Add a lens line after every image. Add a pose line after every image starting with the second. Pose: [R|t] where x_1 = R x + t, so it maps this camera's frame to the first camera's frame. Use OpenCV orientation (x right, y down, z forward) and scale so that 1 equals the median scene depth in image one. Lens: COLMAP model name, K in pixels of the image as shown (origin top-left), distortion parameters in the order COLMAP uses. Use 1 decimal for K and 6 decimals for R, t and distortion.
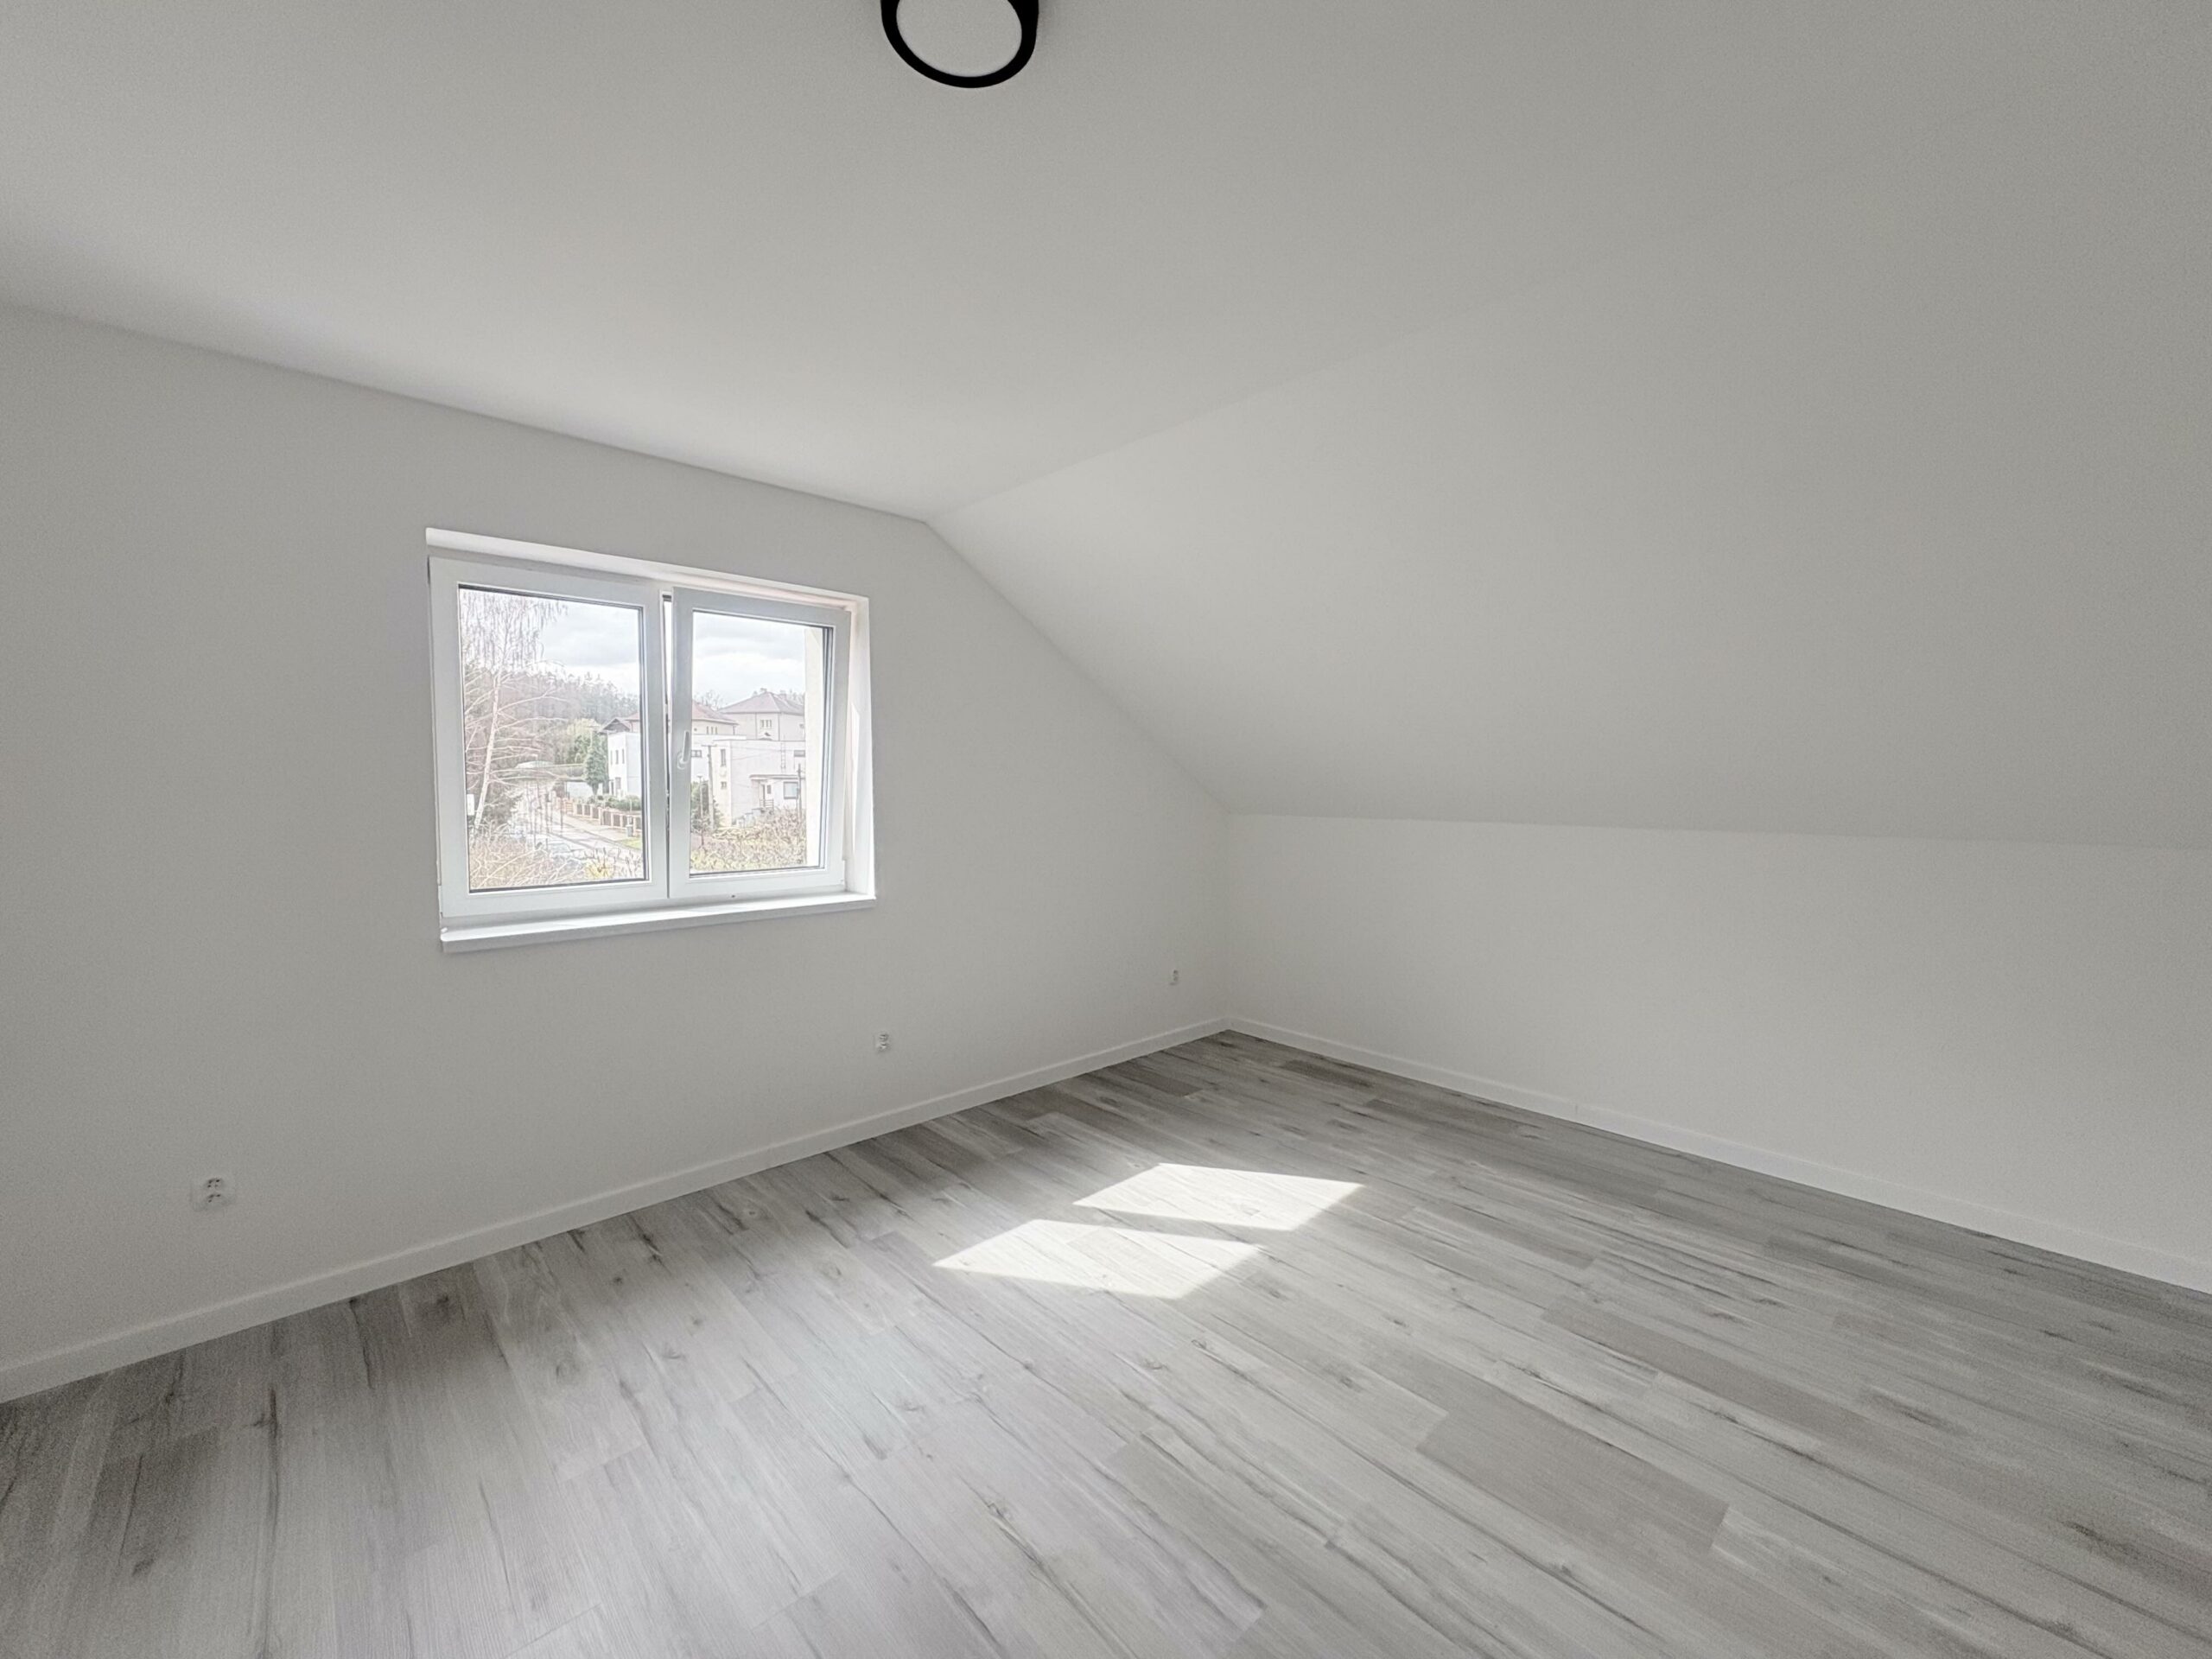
lens RADIAL K [[881.6, 0, 1120.8], [0, 881.6, 822.8], [0, 0, 1]] dist [0.001236, -0.000019]
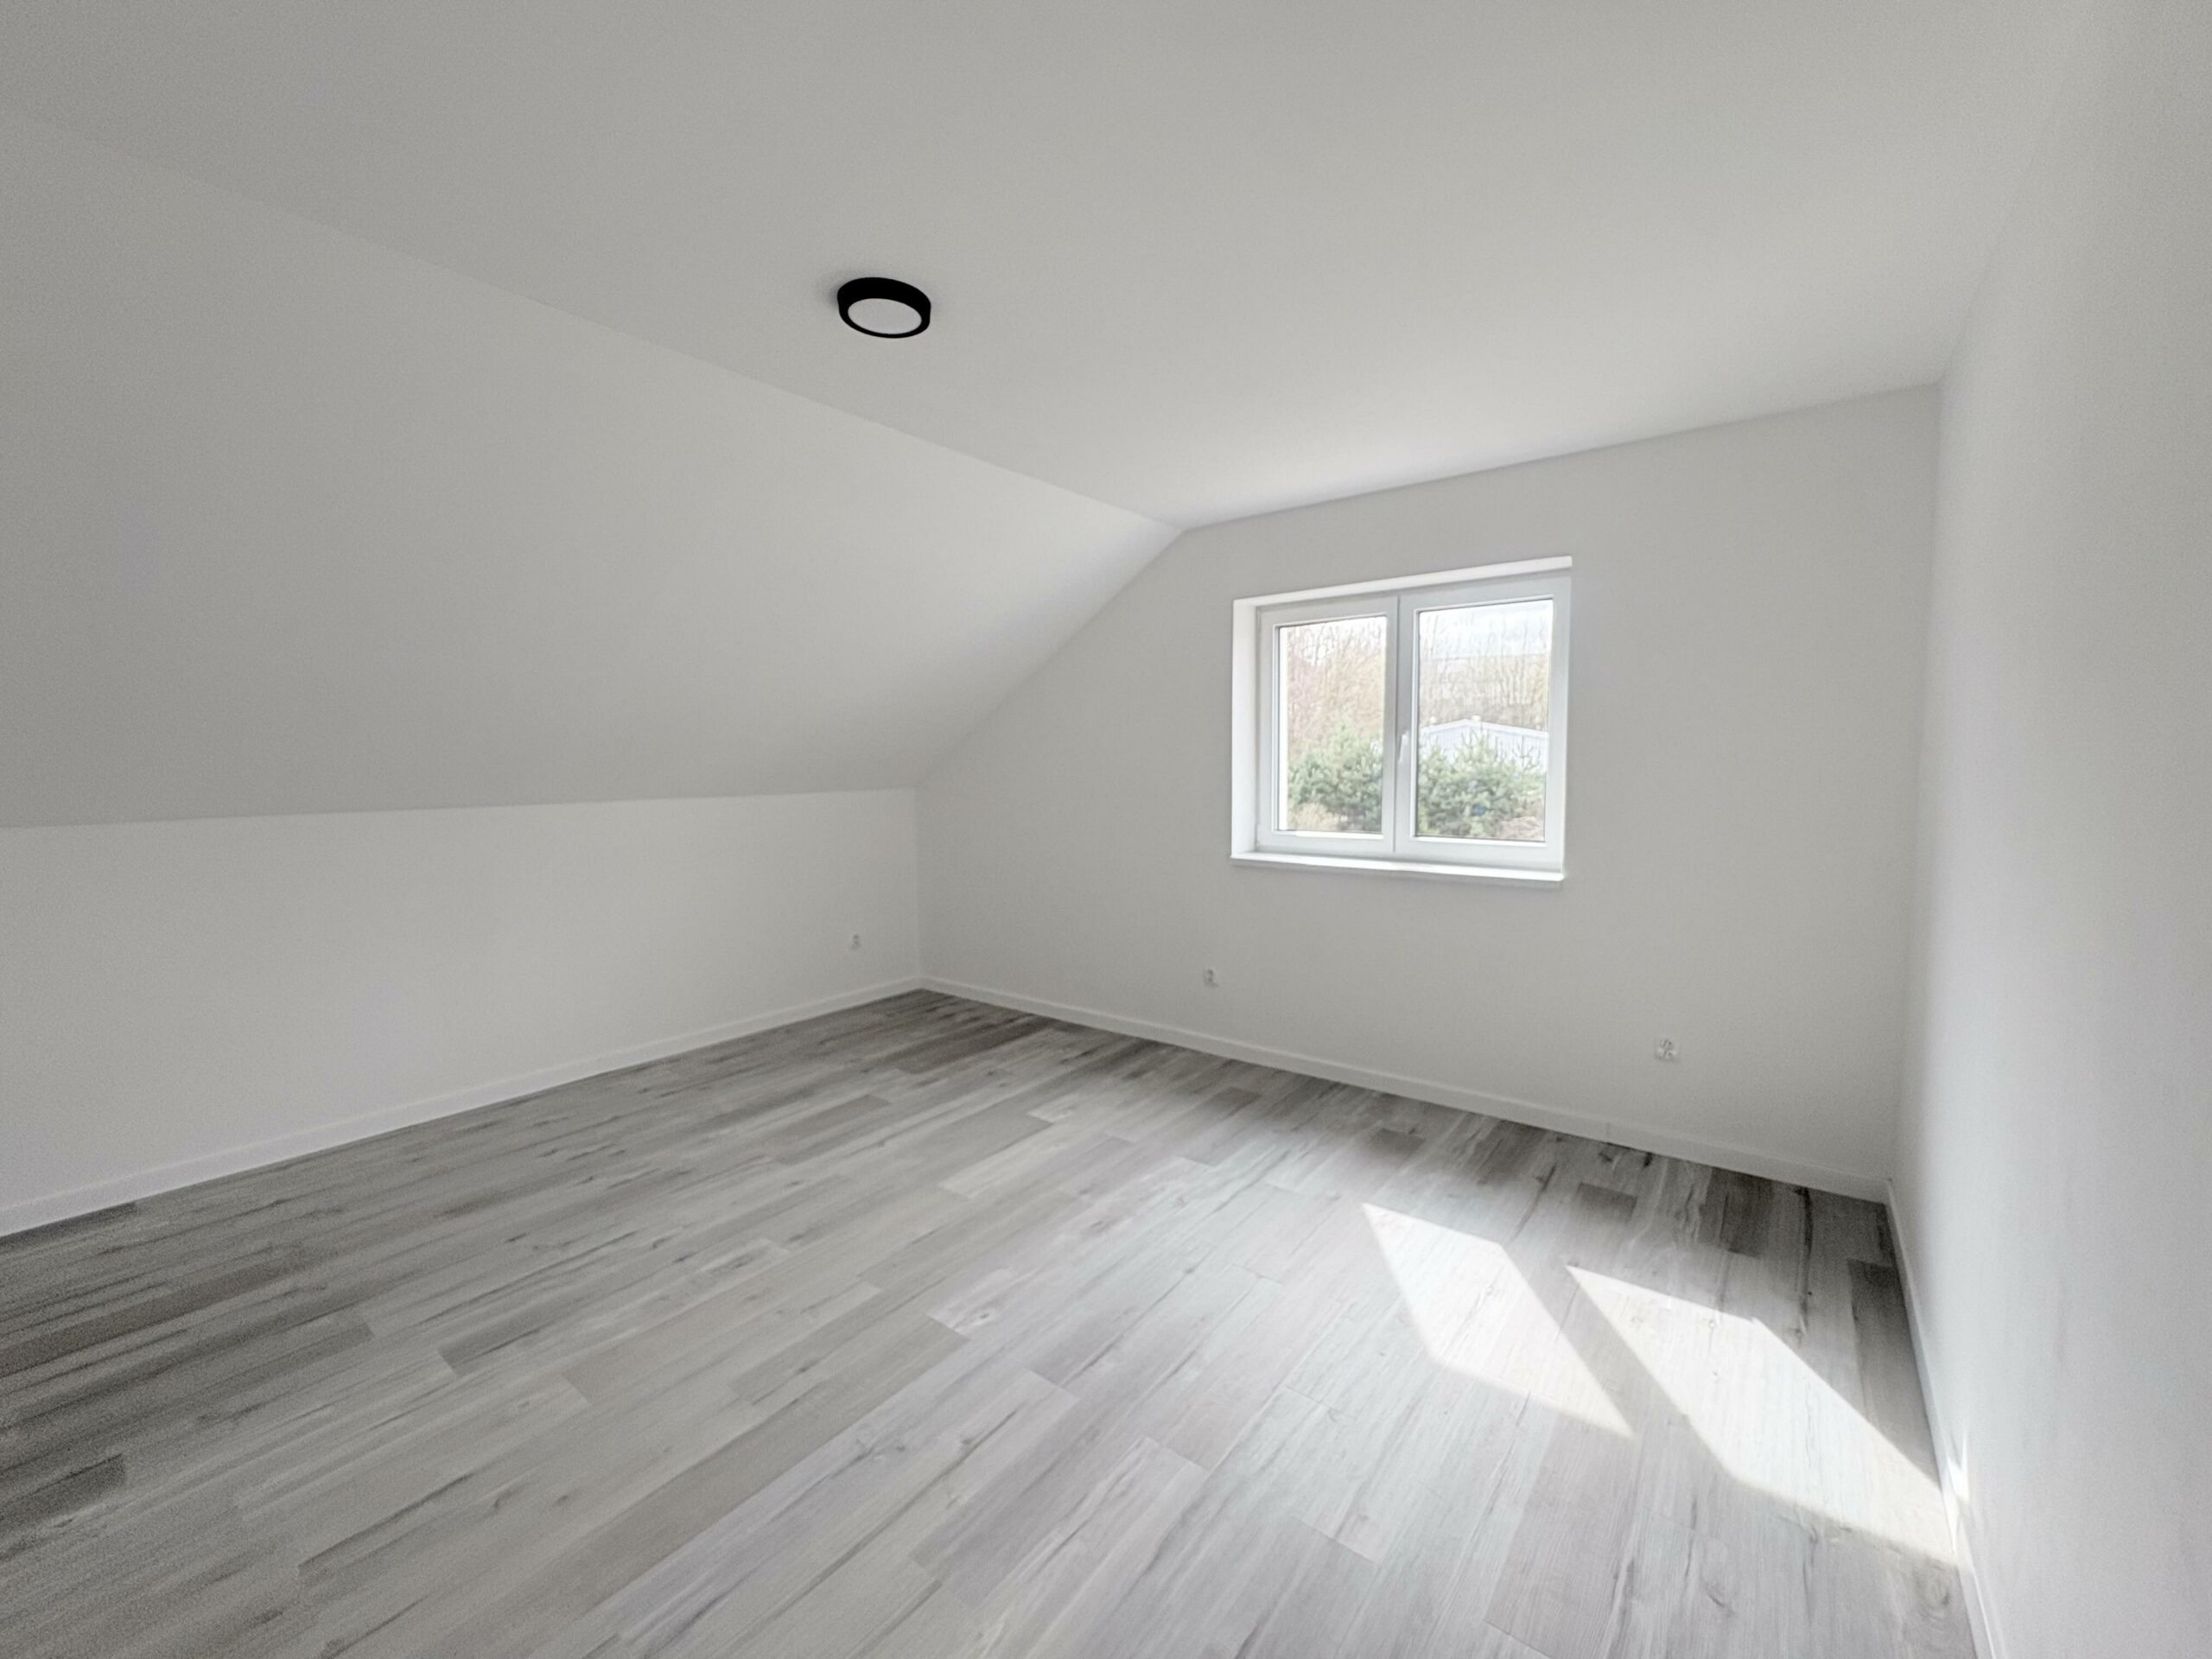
lens RADIAL K [[881.6, 0, 1123.3], [0, 881.6, 830.1], [0, 0, 1]] dist [0.001236, -0.000019]
pose [[0.163384, 0.083344, -0.983036, 0.638716], [-0.020464, 0.996497, 0.081084, -0.037375], [0.986350, 0.006869, 0.164517, 0.429515]]
